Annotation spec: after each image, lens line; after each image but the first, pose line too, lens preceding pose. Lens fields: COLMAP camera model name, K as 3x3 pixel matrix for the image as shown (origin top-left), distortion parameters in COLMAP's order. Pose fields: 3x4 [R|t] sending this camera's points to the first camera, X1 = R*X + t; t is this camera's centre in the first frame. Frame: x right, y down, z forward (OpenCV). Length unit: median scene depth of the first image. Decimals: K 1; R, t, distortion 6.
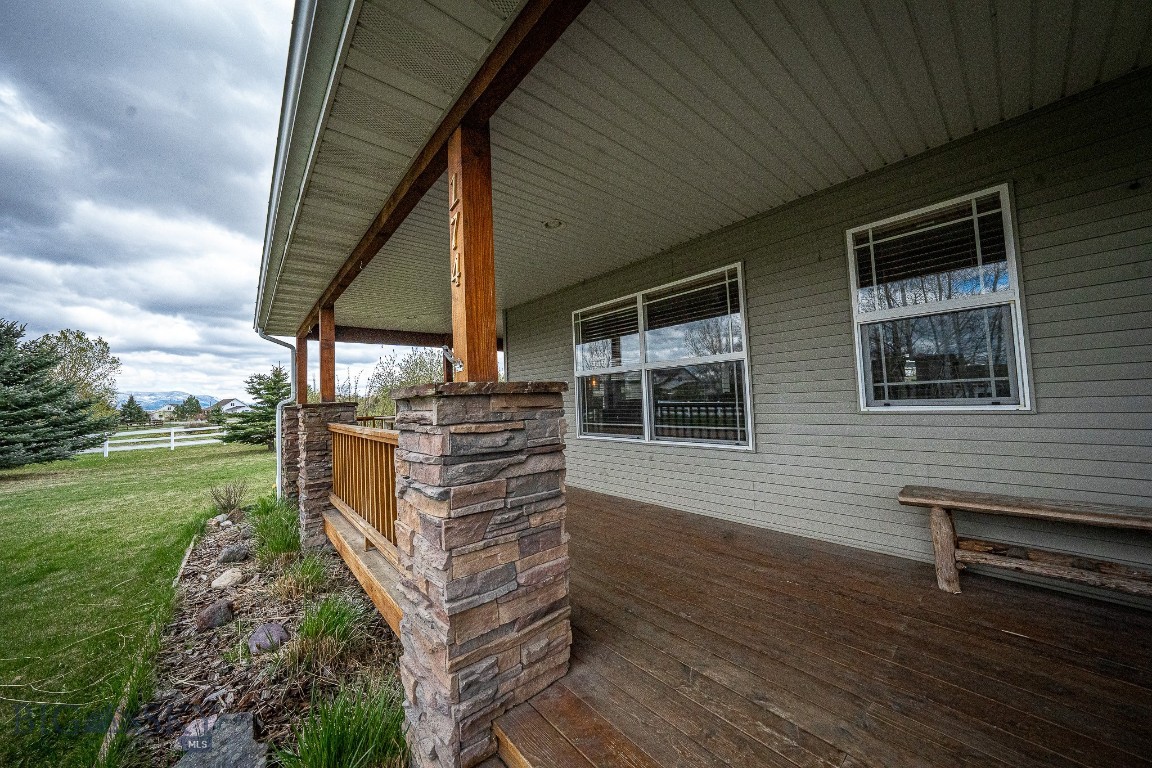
lens RADIAL K [[400.2, 0, 574.5], [0, 400.2, 380.9], [0, 0, 1]] dist [-0.029746, 0.007343]
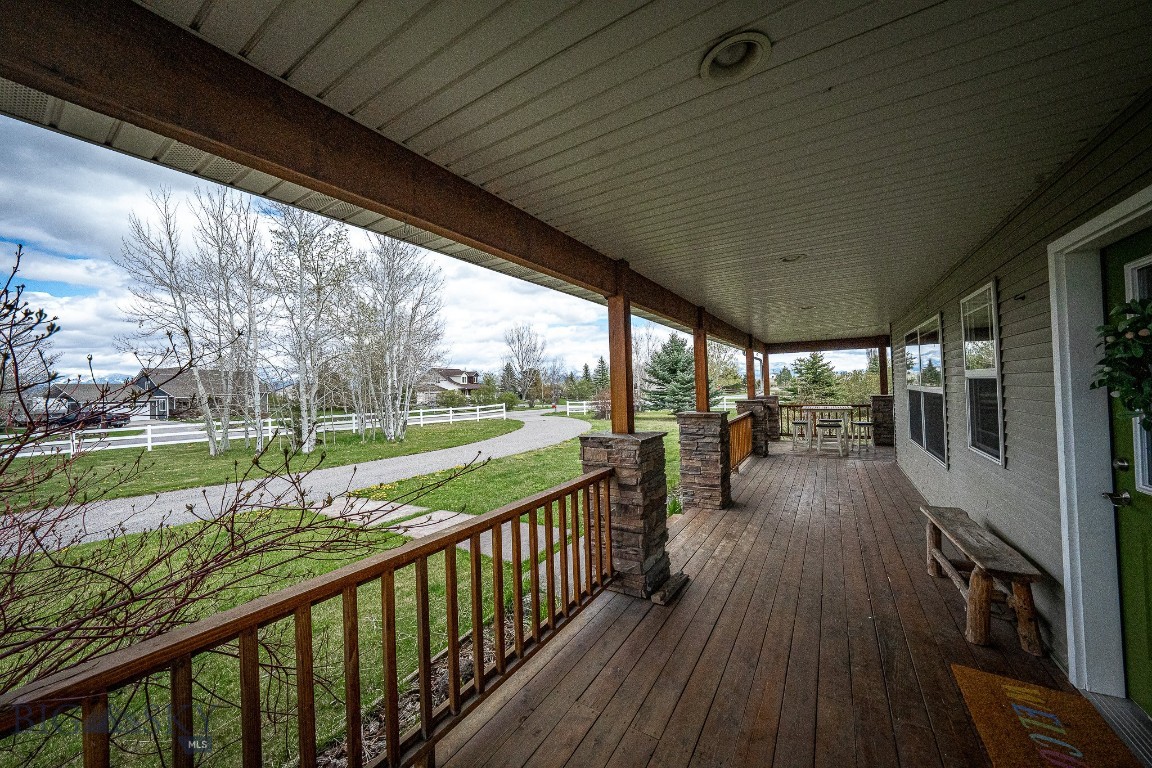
lens RADIAL K [[400.2, 0, 574.5], [0, 400.2, 380.9], [0, 0, 1]] dist [-0.029746, 0.007343]
pose [[0.291004, 0.017238, -0.956566, 0.280186], [0.062835, 0.997335, 0.037088, -0.047317], [0.954656, -0.070899, 0.289146, -0.096595]]
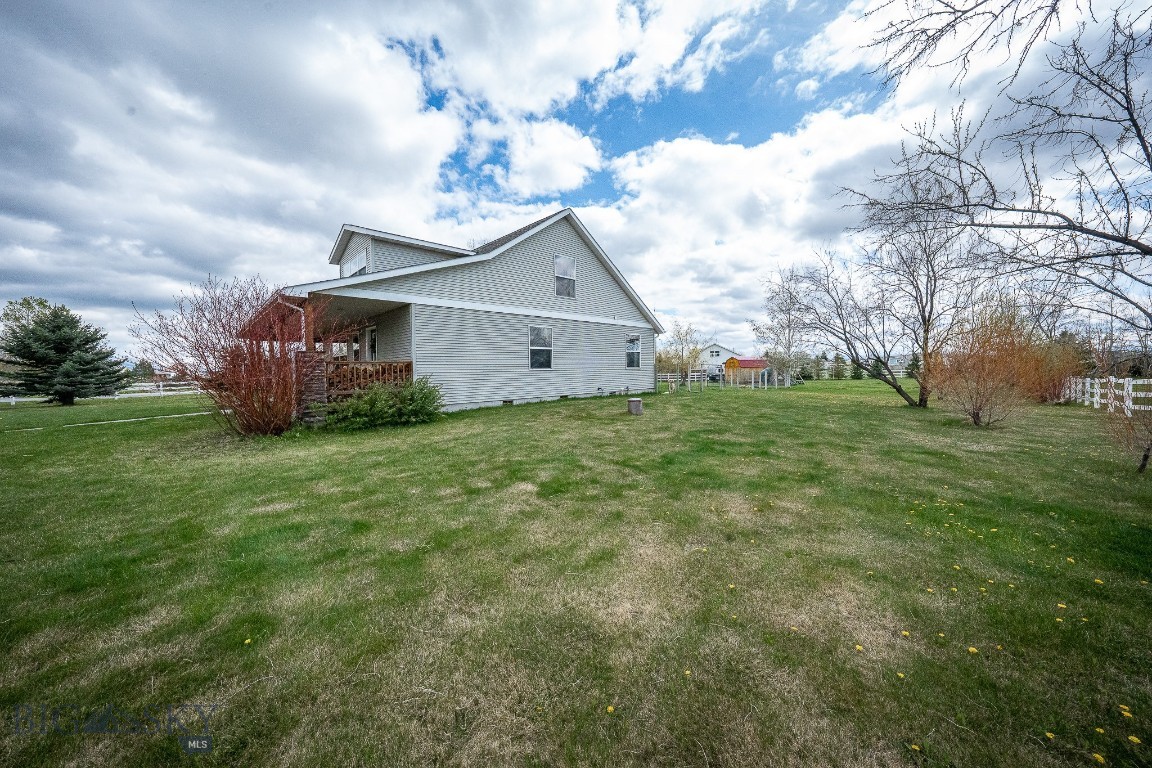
lens RADIAL K [[406.5, 0, 570.7], [0, 406.5, 384.4], [0, 0, 1]] dist [0.000087, 0.000091]
pose [[0.998769, 0.020190, 0.045301, 0.642784], [-0.023491, 0.997015, 0.073553, -0.025532], [-0.043681, -0.074527, 0.996262, -0.876476]]
